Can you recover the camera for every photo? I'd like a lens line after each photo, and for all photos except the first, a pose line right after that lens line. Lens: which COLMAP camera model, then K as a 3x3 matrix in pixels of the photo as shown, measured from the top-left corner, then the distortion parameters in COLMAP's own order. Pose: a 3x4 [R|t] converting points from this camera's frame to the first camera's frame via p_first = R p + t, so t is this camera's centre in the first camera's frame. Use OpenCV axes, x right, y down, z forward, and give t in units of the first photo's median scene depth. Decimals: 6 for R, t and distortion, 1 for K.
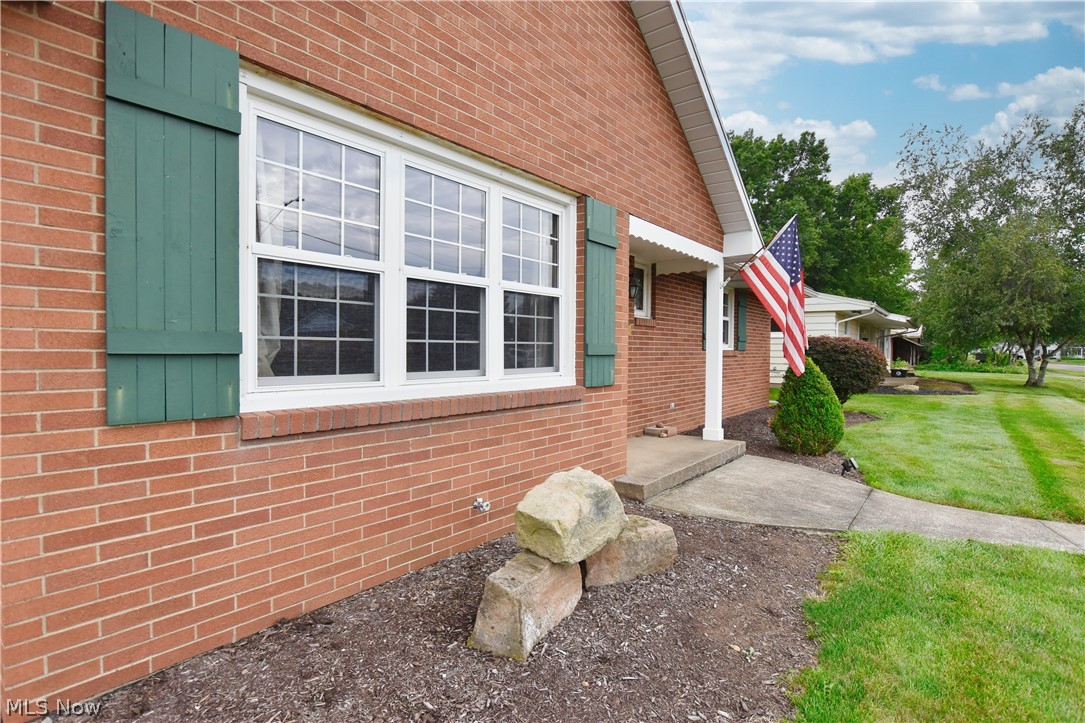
lens RADIAL K [[532.4, 0, 543.2], [0, 532.4, 361.1], [0, 0, 1]] dist [-0.026712, -0.001360]
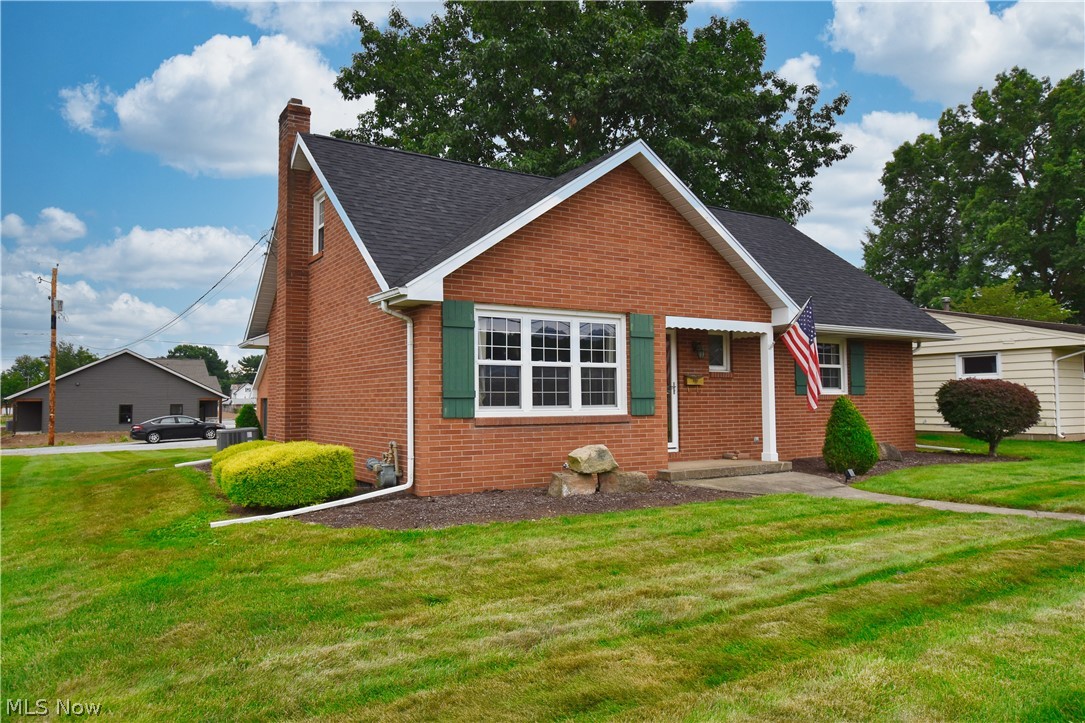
lens RADIAL K [[762.6, 0, 550.2], [0, 762.6, 362.7], [0, 0, 1]] dist [-0.002714, -0.004161]
pose [[0.946004, -0.033377, -0.322432, 0.895259], [0.009094, 0.997026, -0.076526, 0.088688], [0.324028, 0.069462, 0.943494, -2.142360]]
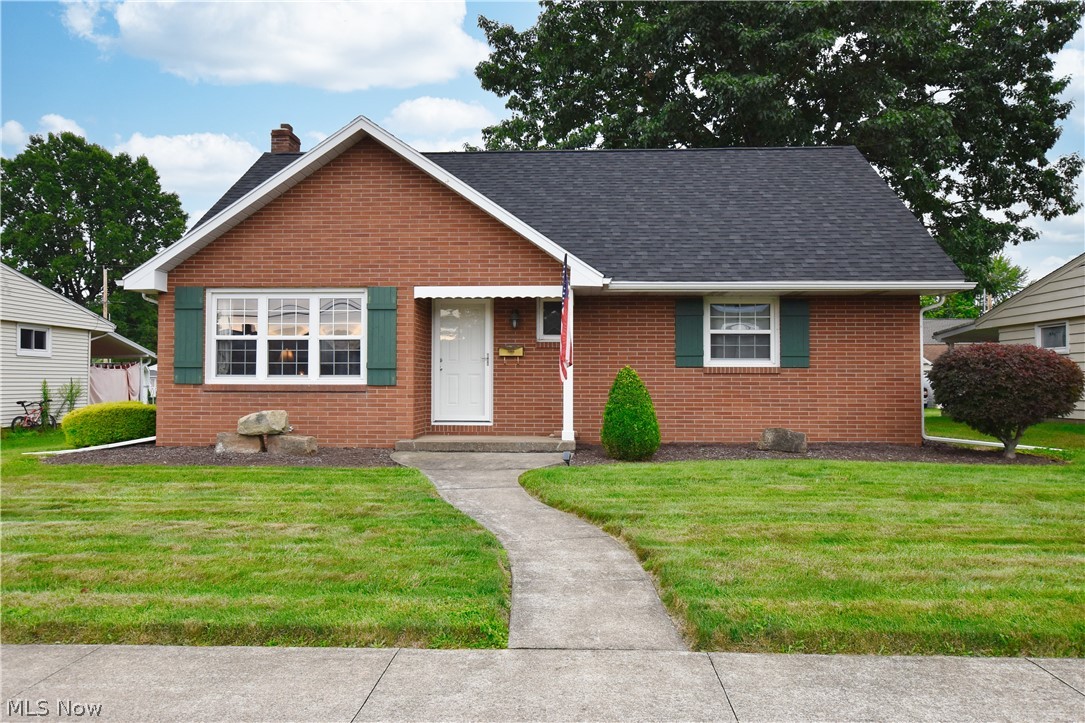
lens RADIAL K [[762.6, 0, 543.4], [0, 762.6, 362.9], [0, 0, 1]] dist [-0.002714, -0.004161]
pose [[0.585264, -0.029368, -0.810311, 3.571578], [-0.016032, 0.998729, -0.047777, 0.119370], [0.810684, 0.040954, 0.584050, -0.128736]]
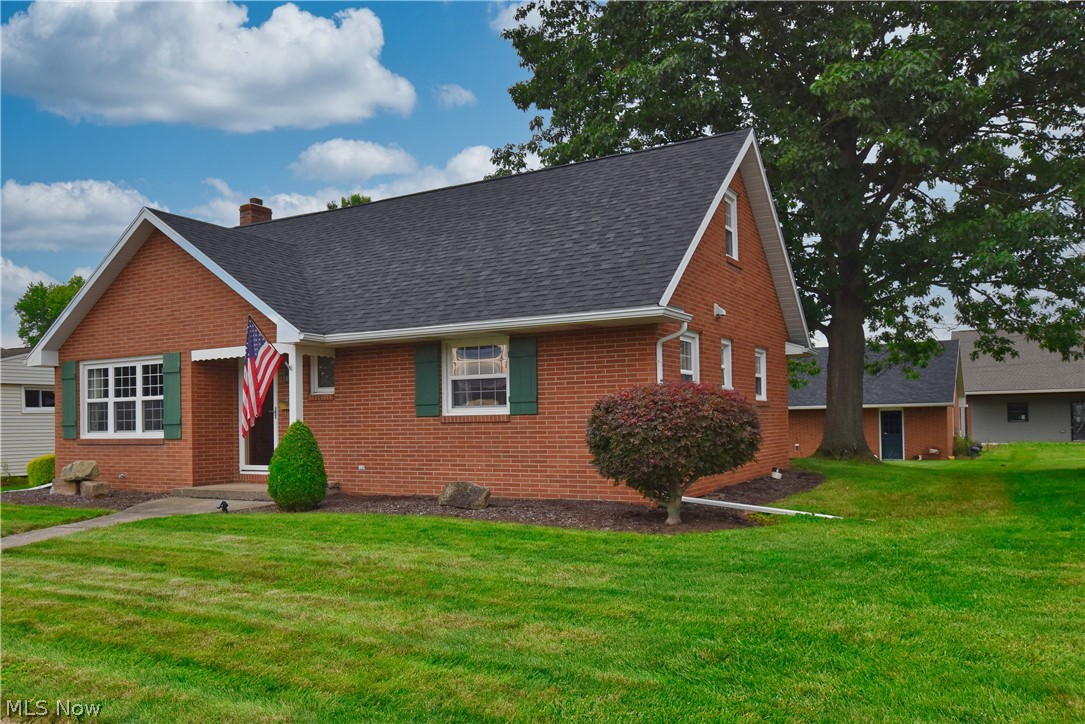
lens RADIAL K [[873.1, 0, 485.5], [0, 873.1, 411.0], [0, 0, 1]] dist [0.001771, 0.006647]
pose [[0.102202, -0.025370, -0.994440, 5.103598], [-0.006524, 0.999636, -0.026173, 0.025736], [0.994742, 0.009163, 0.101999, 2.605279]]
